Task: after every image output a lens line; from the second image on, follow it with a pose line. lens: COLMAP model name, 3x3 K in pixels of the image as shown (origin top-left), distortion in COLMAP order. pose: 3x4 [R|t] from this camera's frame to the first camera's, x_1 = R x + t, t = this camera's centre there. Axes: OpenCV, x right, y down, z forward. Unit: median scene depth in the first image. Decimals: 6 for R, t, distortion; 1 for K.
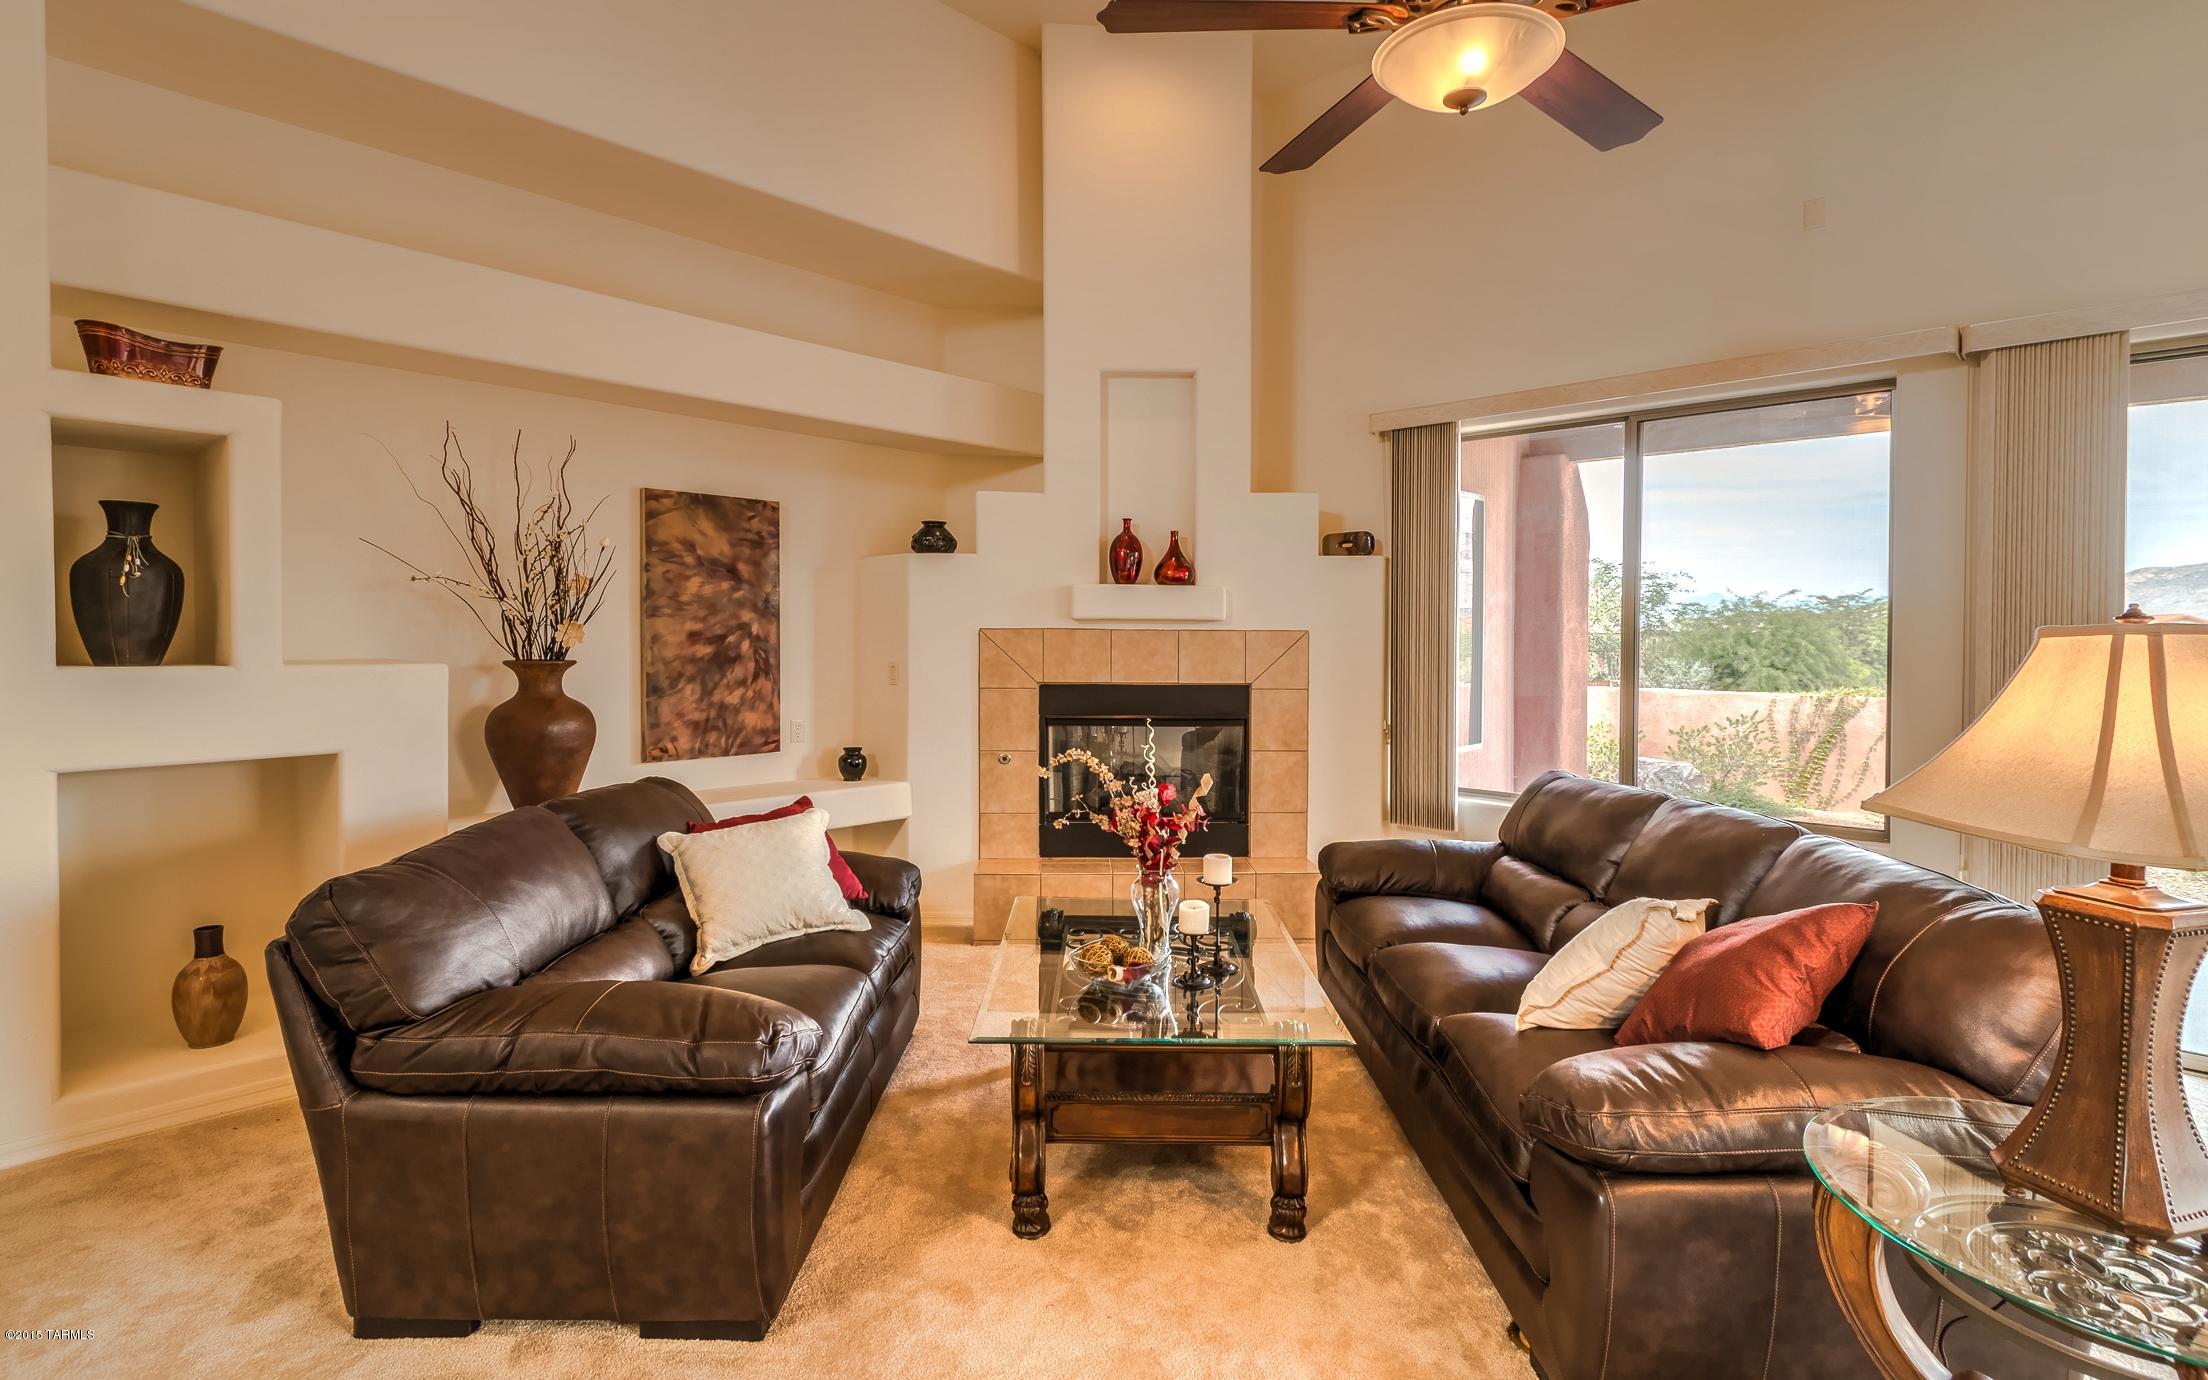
lens RADIAL K [[1032.0, 0, 1242.0], [0, 1032.0, 650.1], [0, 0, 1]] dist [0.004975, -0.001052]
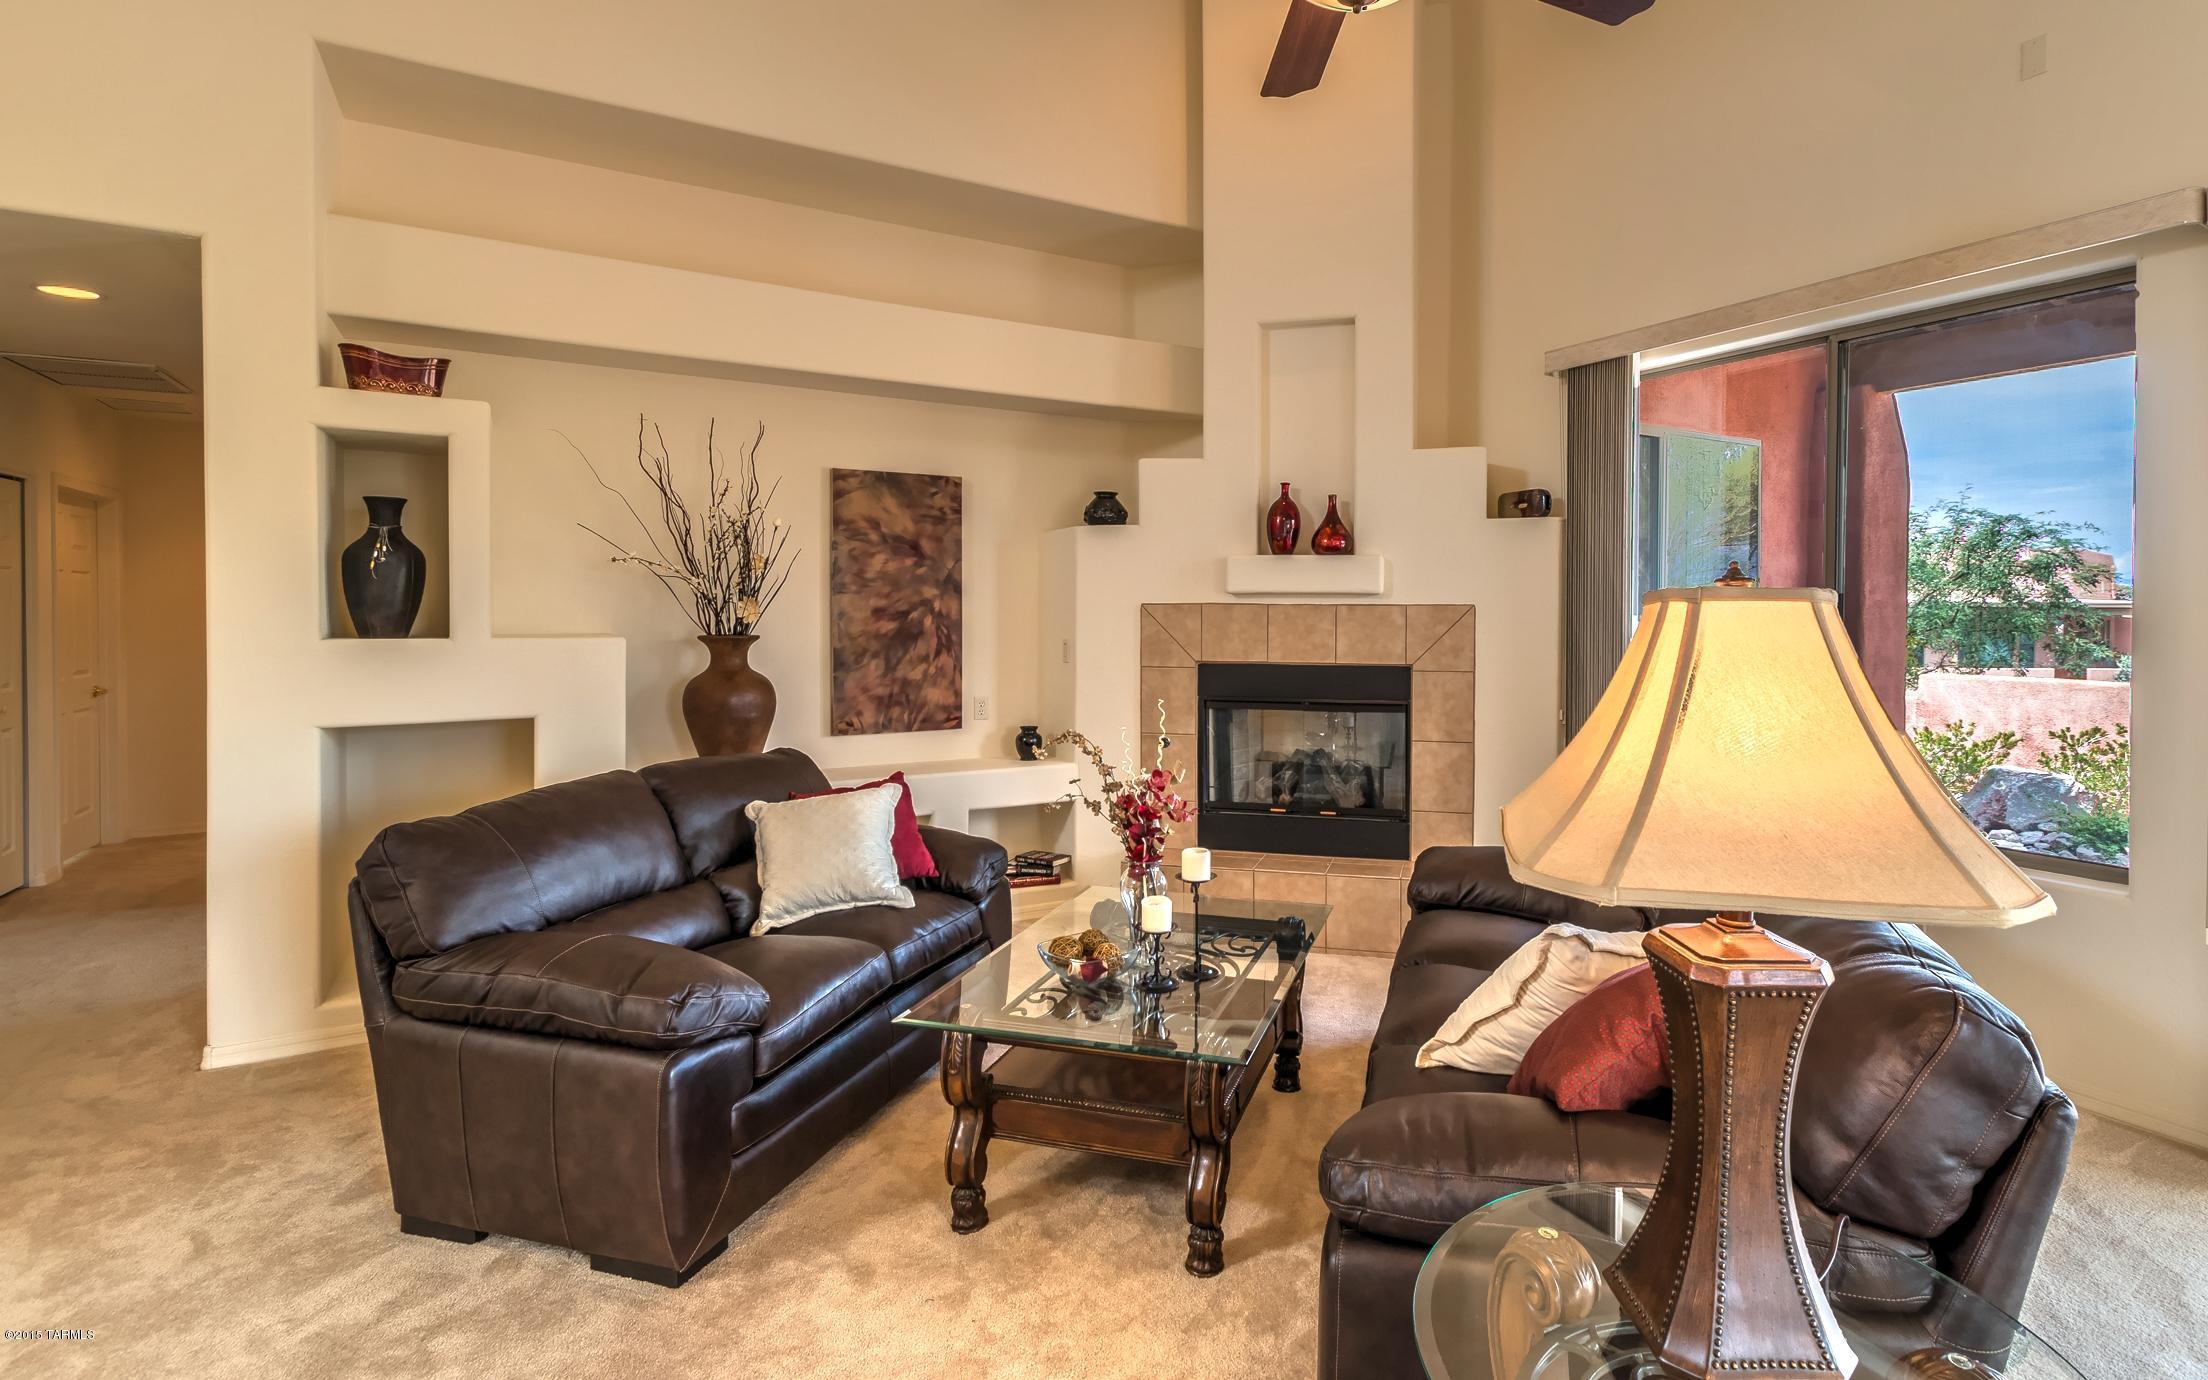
lens RADIAL K [[1159.2, 0, 1322.0], [0, 1159.2, 621.5], [0, 0, 1]] dist [0.005670, -0.001569]
pose [[0.962071, 0.000101, -0.272798, 0.209953], [-0.001818, 0.999980, -0.006042, 0.001630], [0.272792, 0.006309, 0.962052, 0.022309]]
